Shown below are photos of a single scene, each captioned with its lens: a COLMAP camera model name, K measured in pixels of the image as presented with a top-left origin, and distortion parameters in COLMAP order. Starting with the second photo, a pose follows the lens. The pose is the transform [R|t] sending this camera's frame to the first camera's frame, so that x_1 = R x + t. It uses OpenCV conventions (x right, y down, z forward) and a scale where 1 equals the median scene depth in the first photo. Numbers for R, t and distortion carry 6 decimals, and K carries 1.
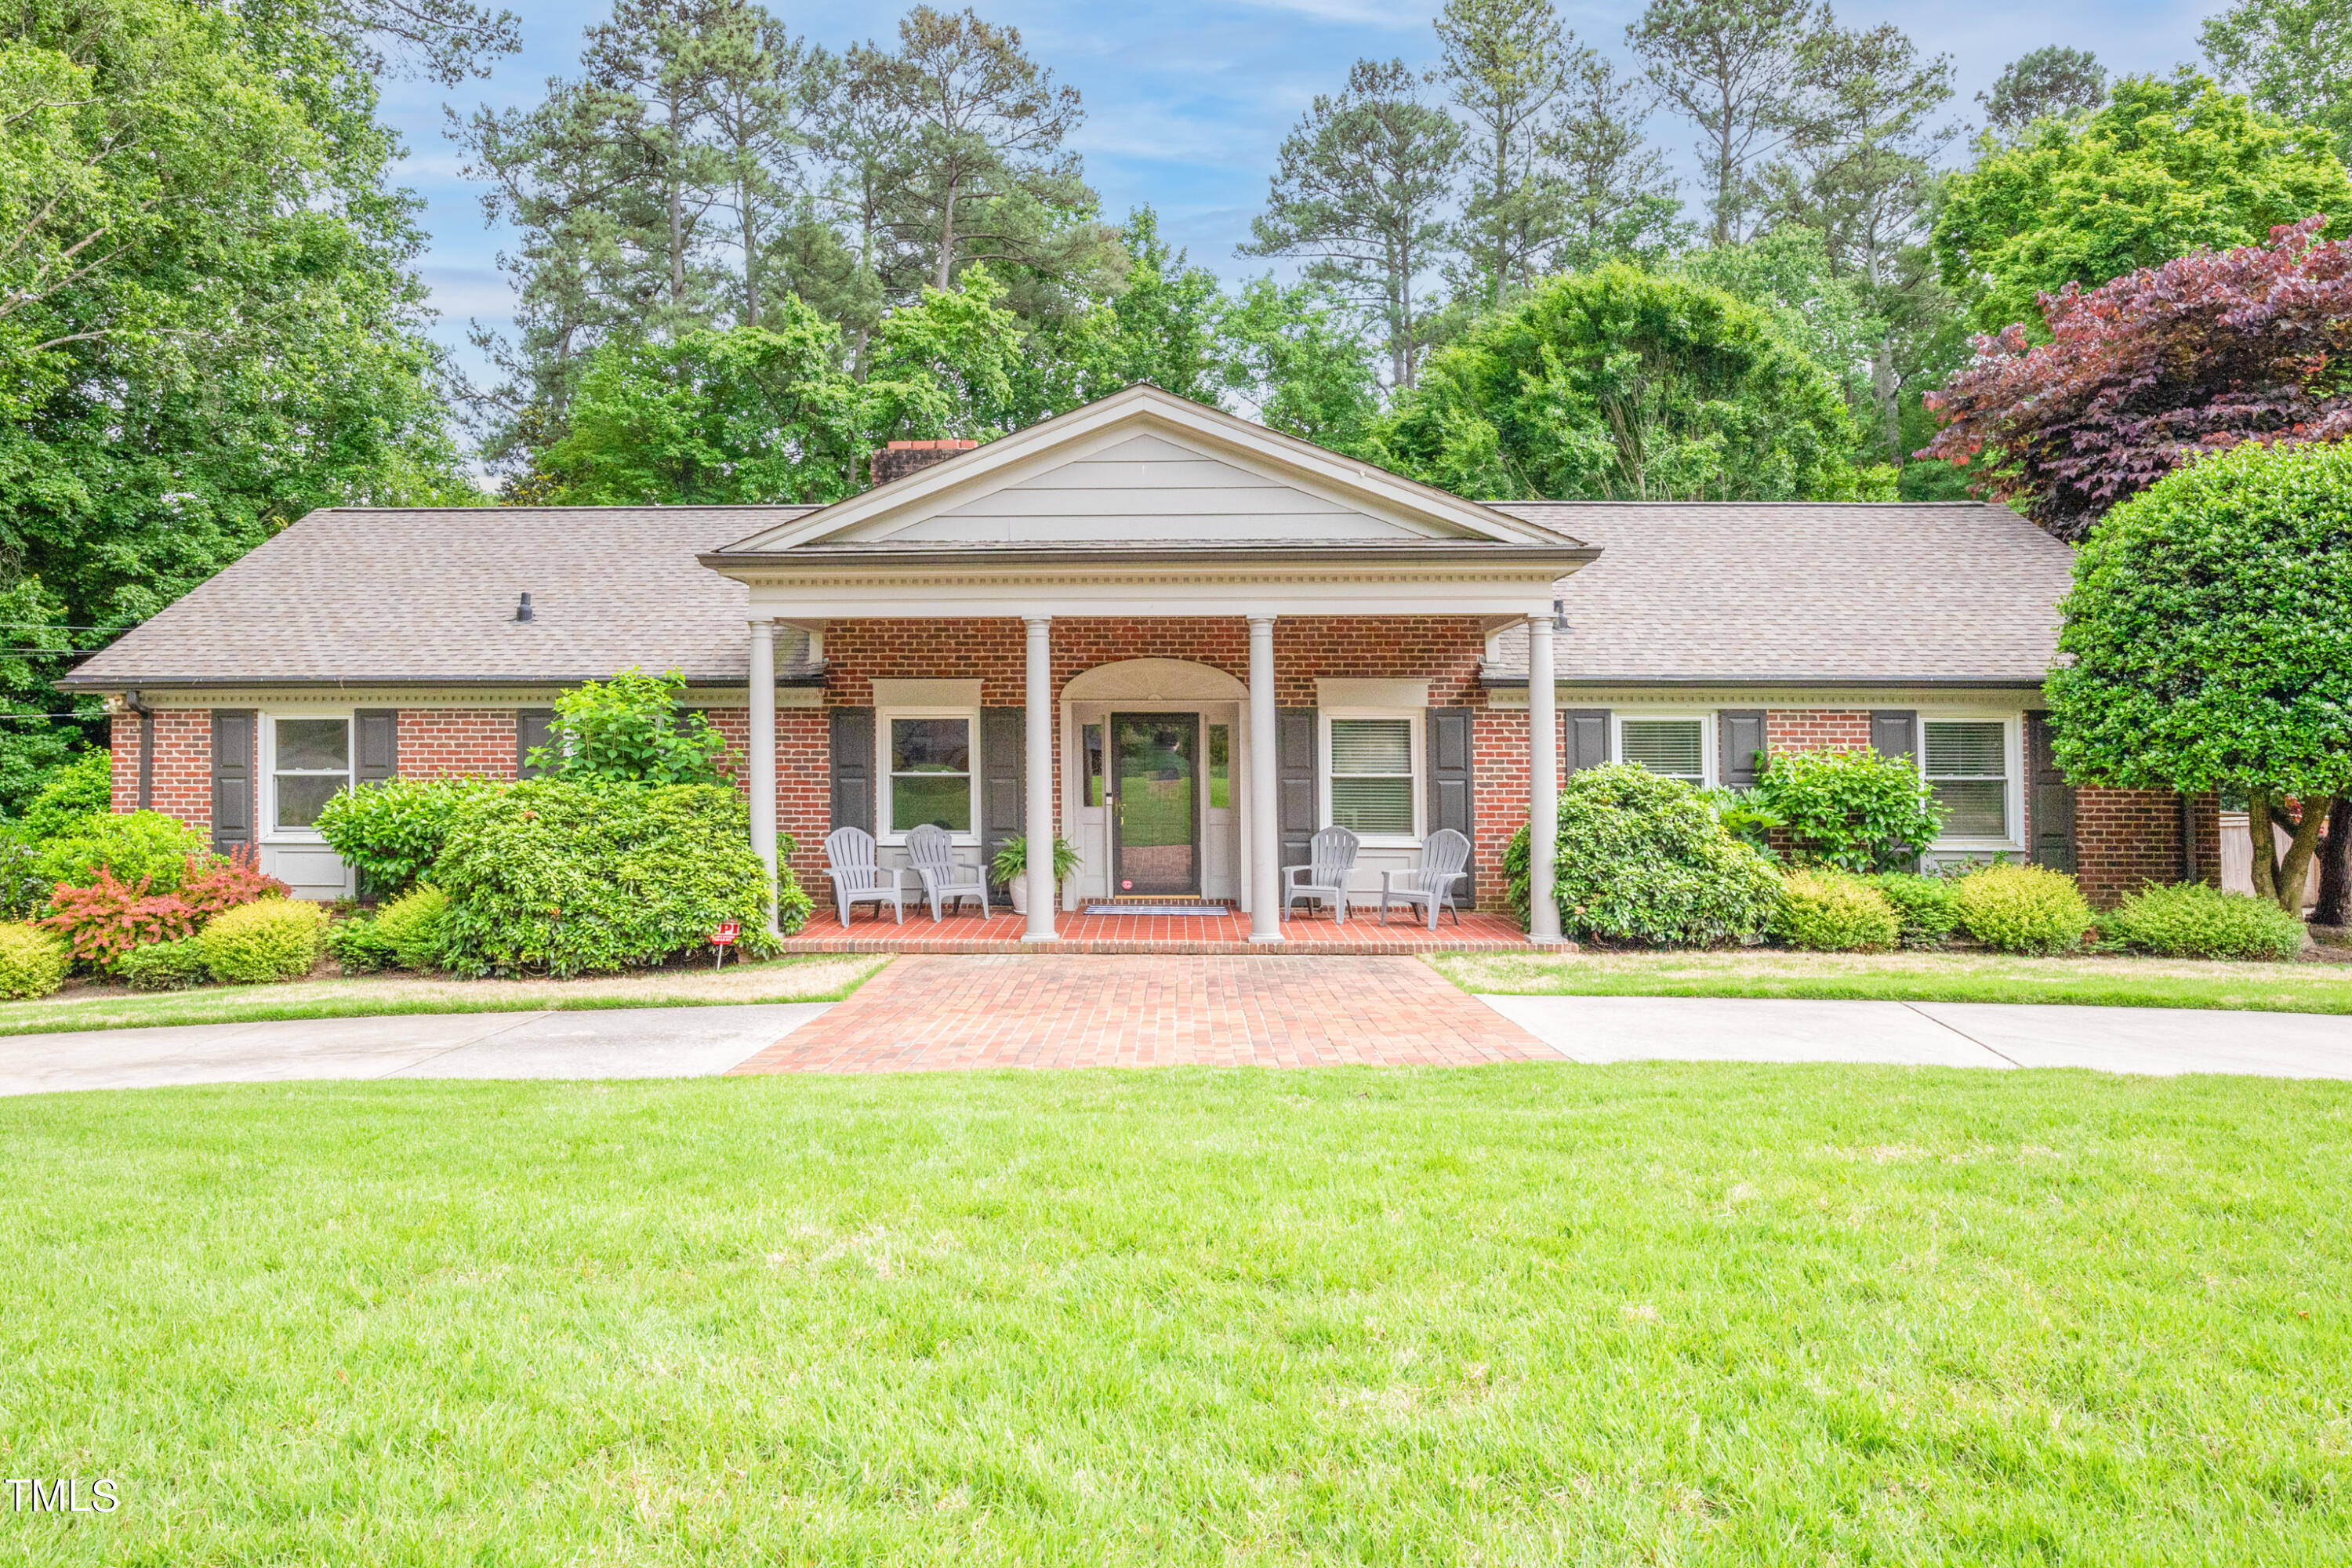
lens RADIAL K [[1393.2, 0, 1176.0], [0, 1393.2, 784.0], [0, 0, 1]] dist [-0.006158, -0.000687]
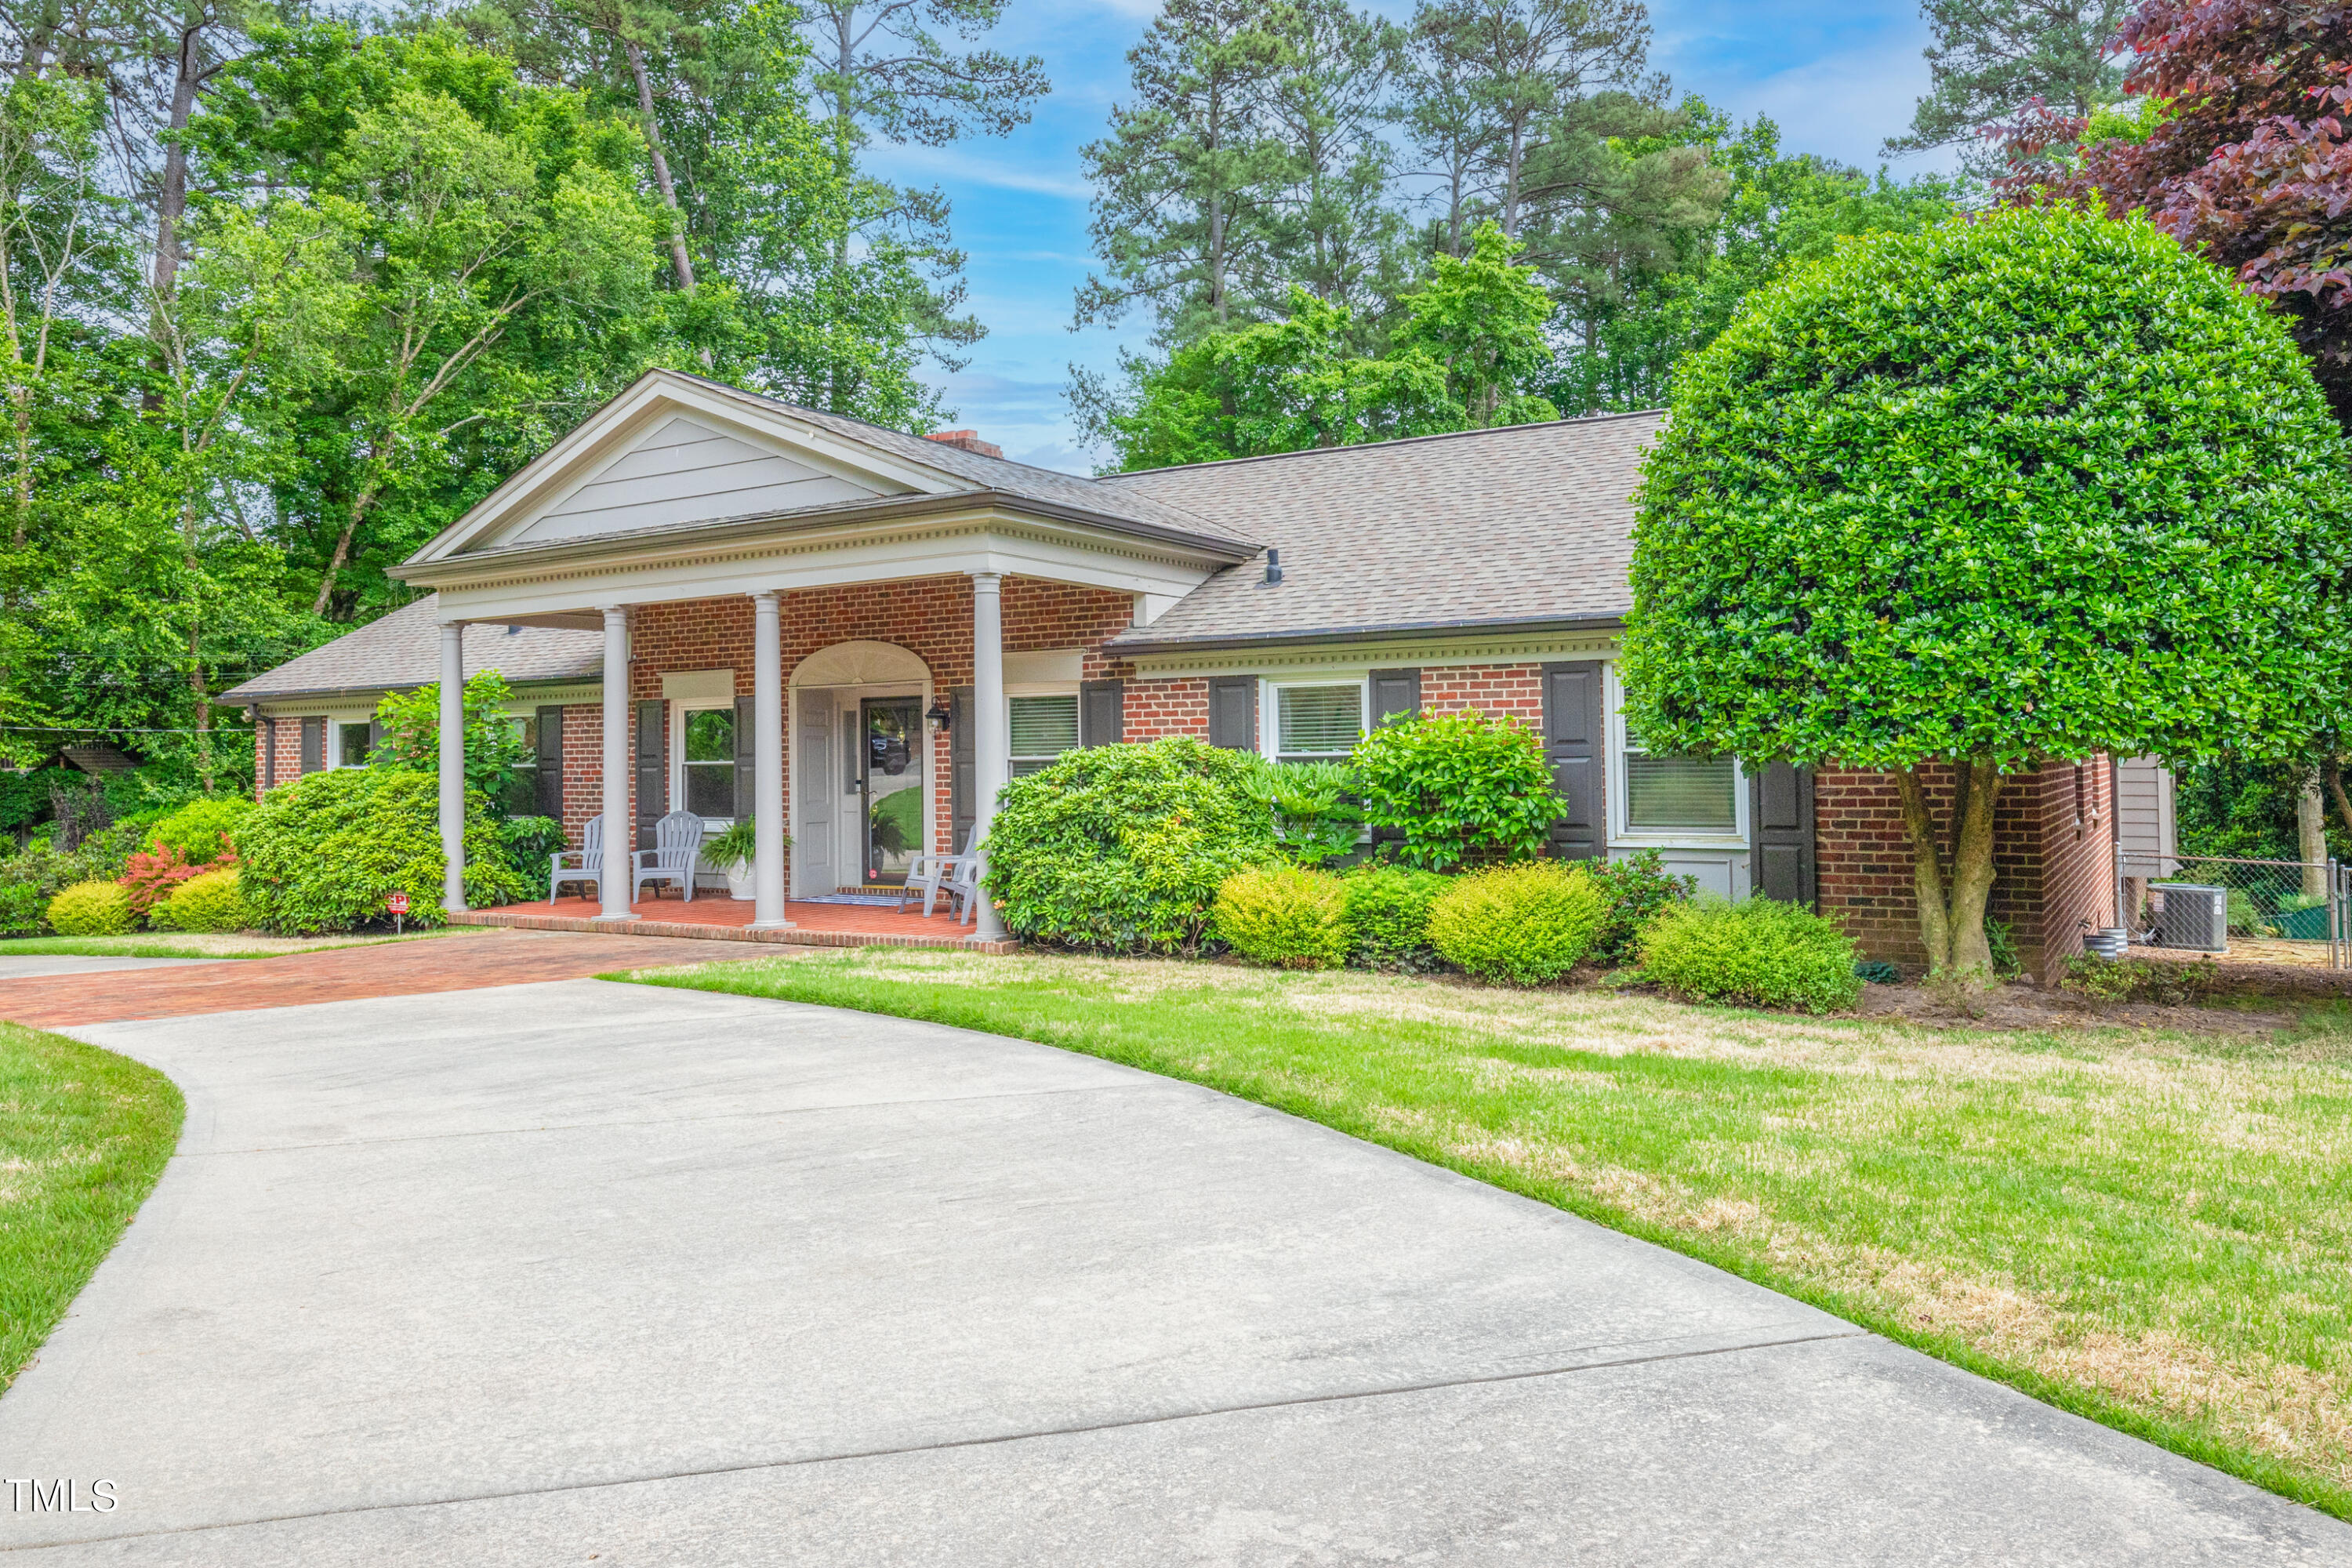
lens RADIAL K [[1494.5, 0, 1176.0], [0, 1494.5, 784.0], [0, 0, 1]] dist [-0.006616, -0.000788]
pose [[0.896561, -0.005877, -0.442882, 0.659128], [0.003754, 0.999977, -0.005670, 0.016855], [0.442905, 0.003421, 0.896562, 0.166603]]
